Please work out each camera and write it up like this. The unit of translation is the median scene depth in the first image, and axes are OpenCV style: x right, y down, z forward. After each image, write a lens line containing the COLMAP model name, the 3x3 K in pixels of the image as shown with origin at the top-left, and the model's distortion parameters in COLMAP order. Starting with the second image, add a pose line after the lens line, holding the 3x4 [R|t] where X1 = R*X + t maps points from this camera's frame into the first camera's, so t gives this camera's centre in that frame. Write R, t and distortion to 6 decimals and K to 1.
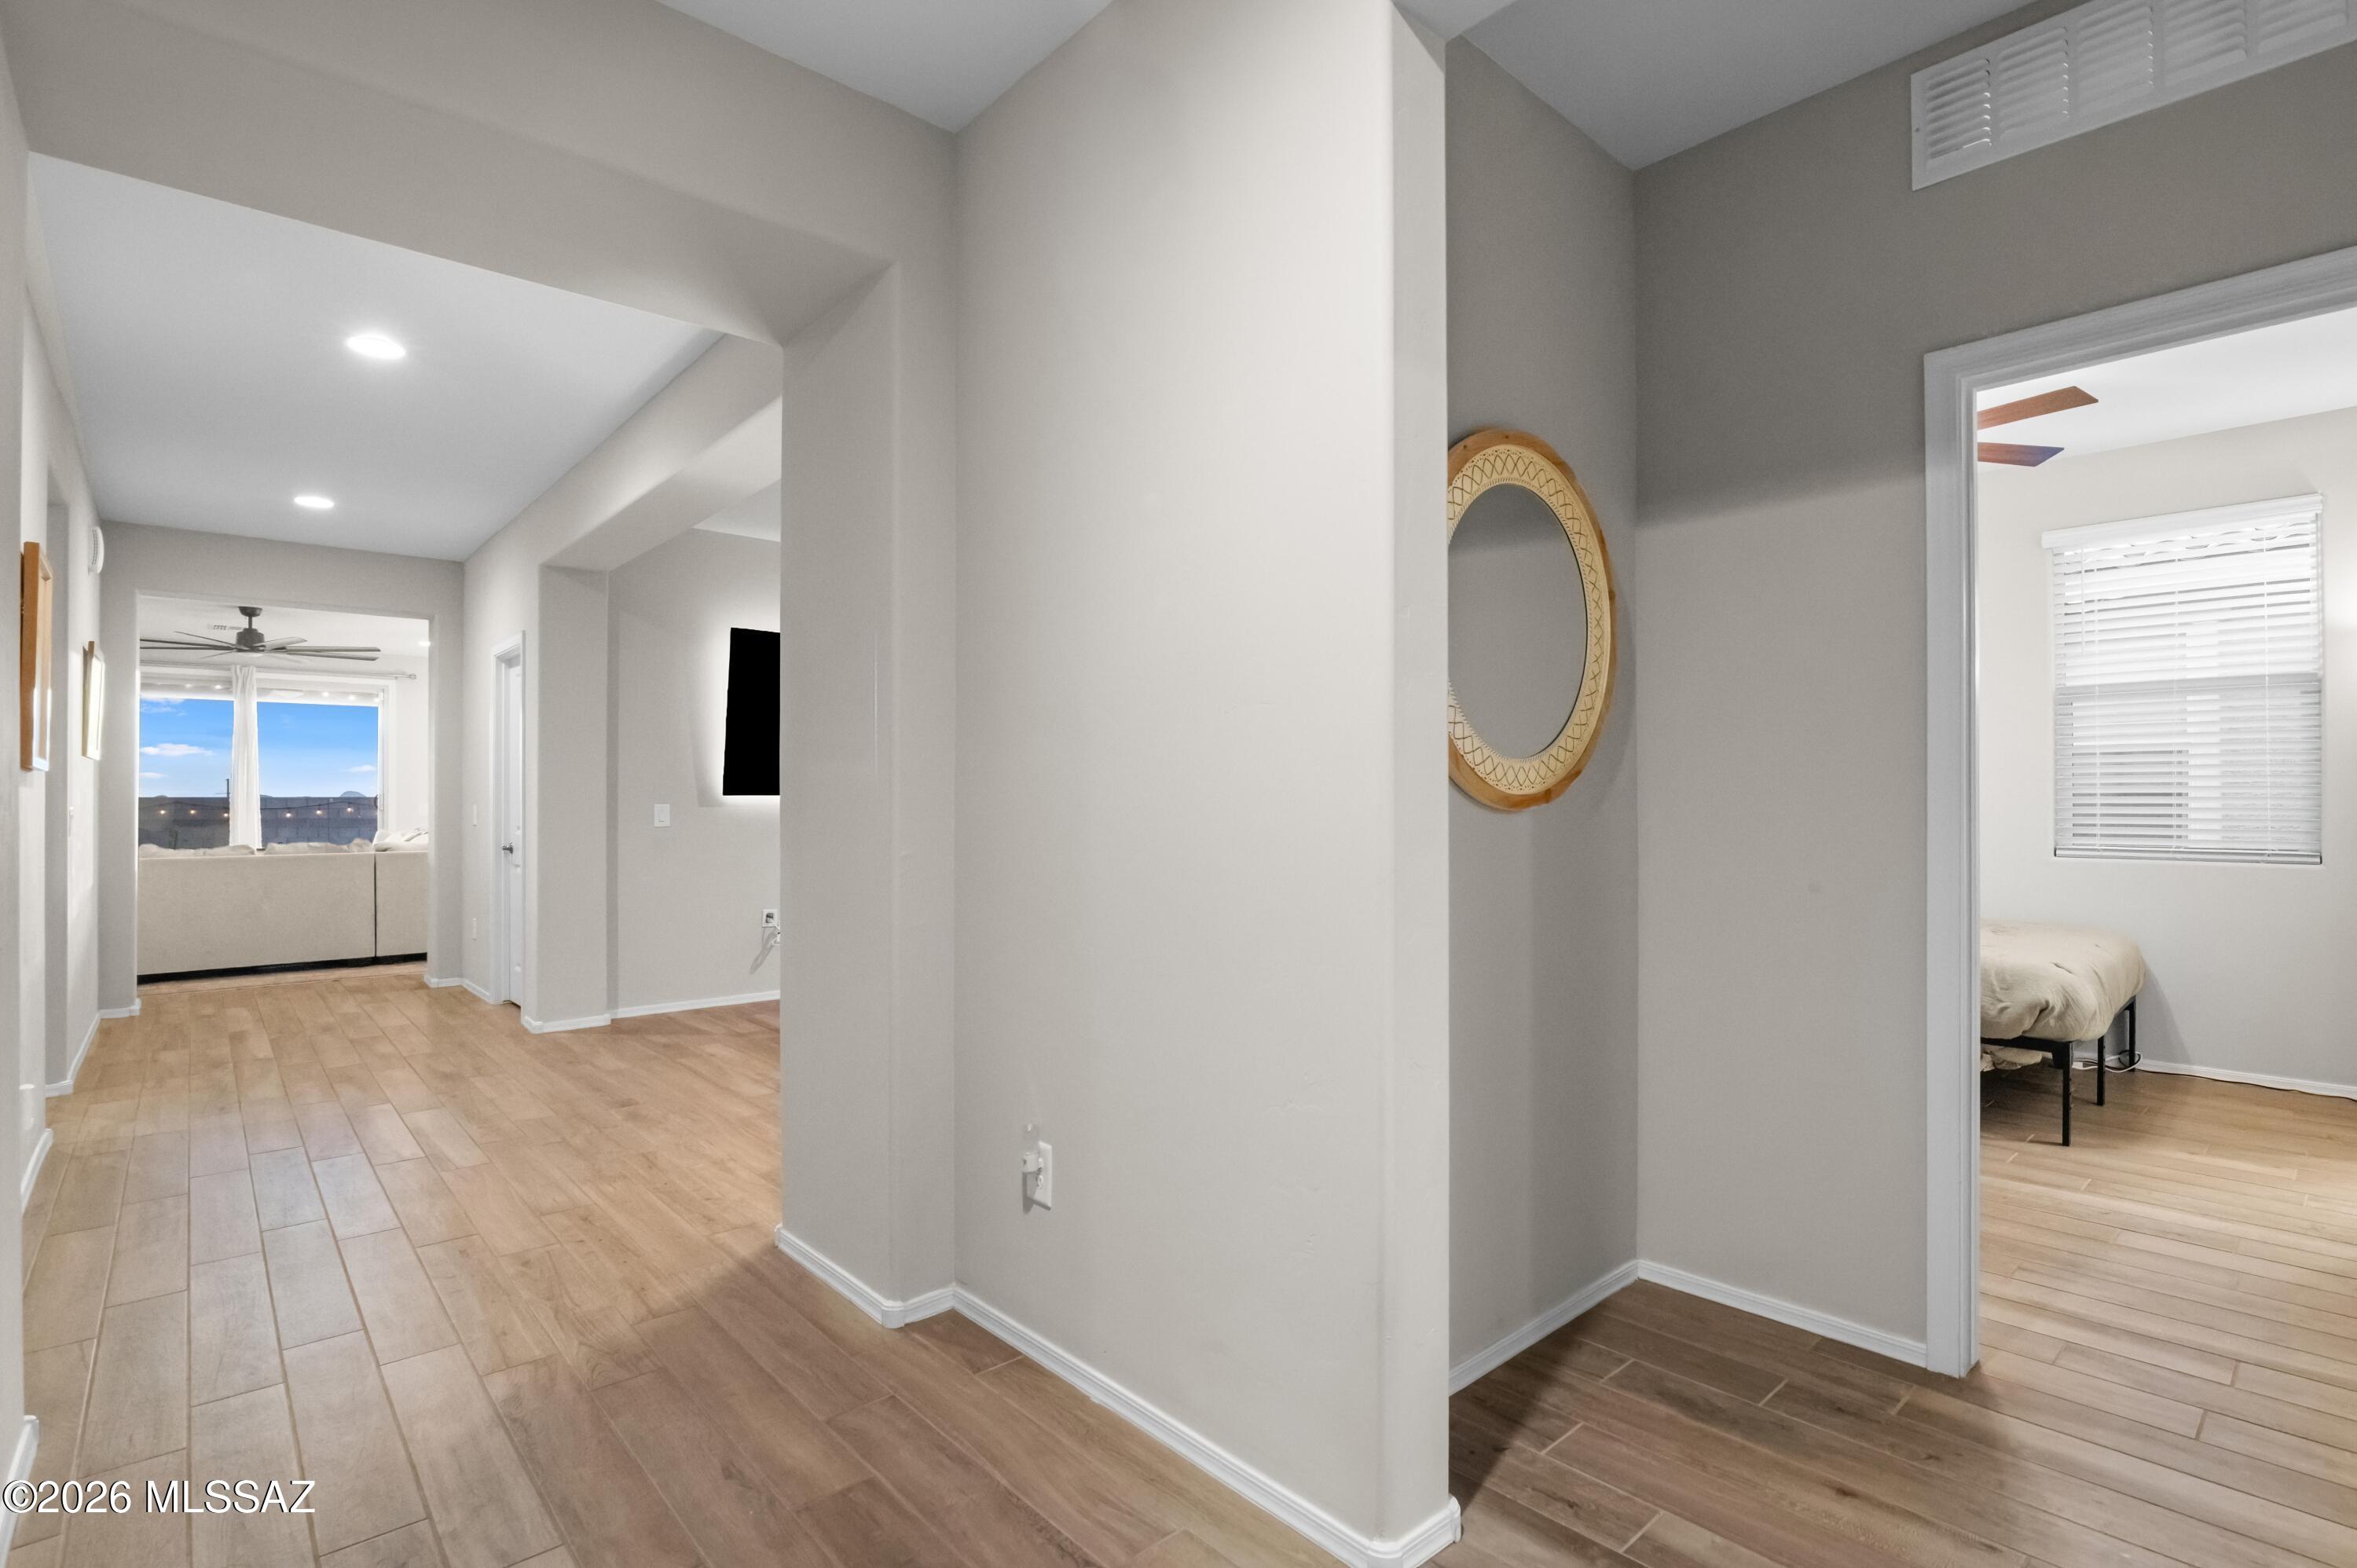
lens RADIAL K [[1117.0, 0, 1179.9], [0, 1117.0, 826.3], [0, 0, 1]] dist [-0.017920, -0.000888]
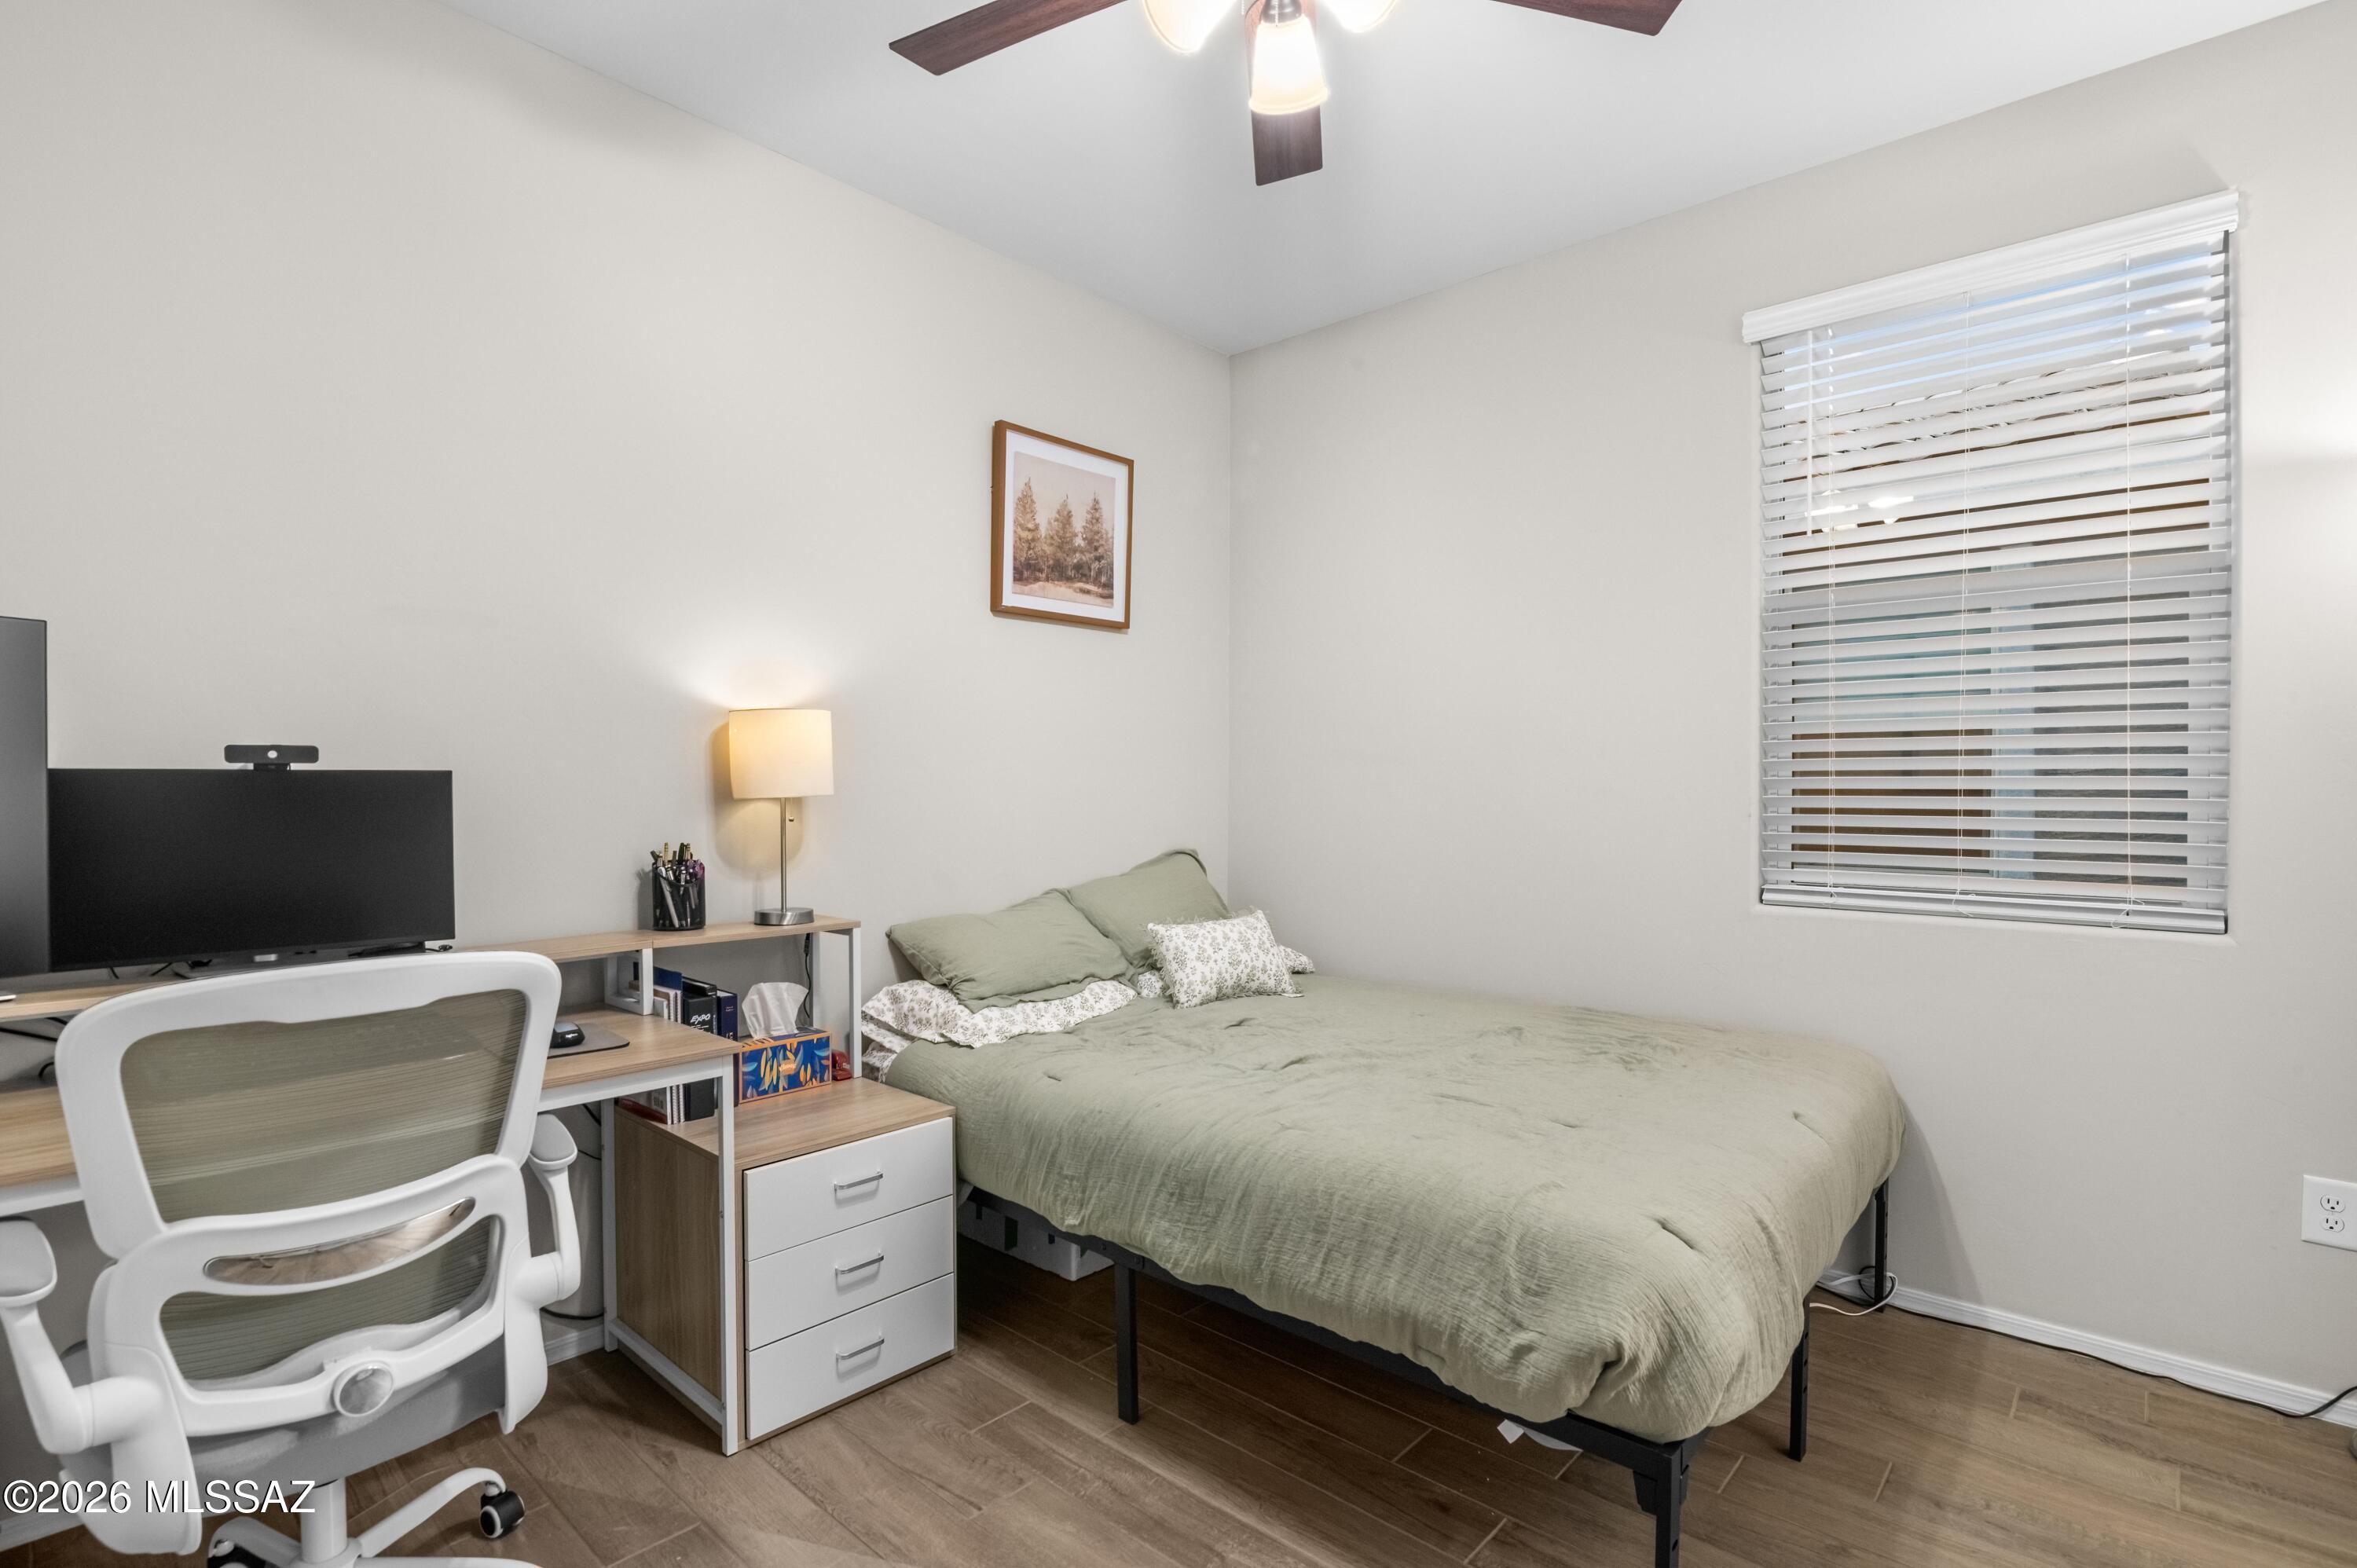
lens RADIAL K [[1117.0, 0, 1179.9], [0, 1117.0, 826.3], [0, 0, 1]] dist [-0.017920, -0.000888]
pose [[0.994650, -0.001710, 0.103292, 0.470971], [0.000225, 0.999896, 0.014392, -0.020933], [-0.103306, -0.014292, 0.994547, 0.503263]]
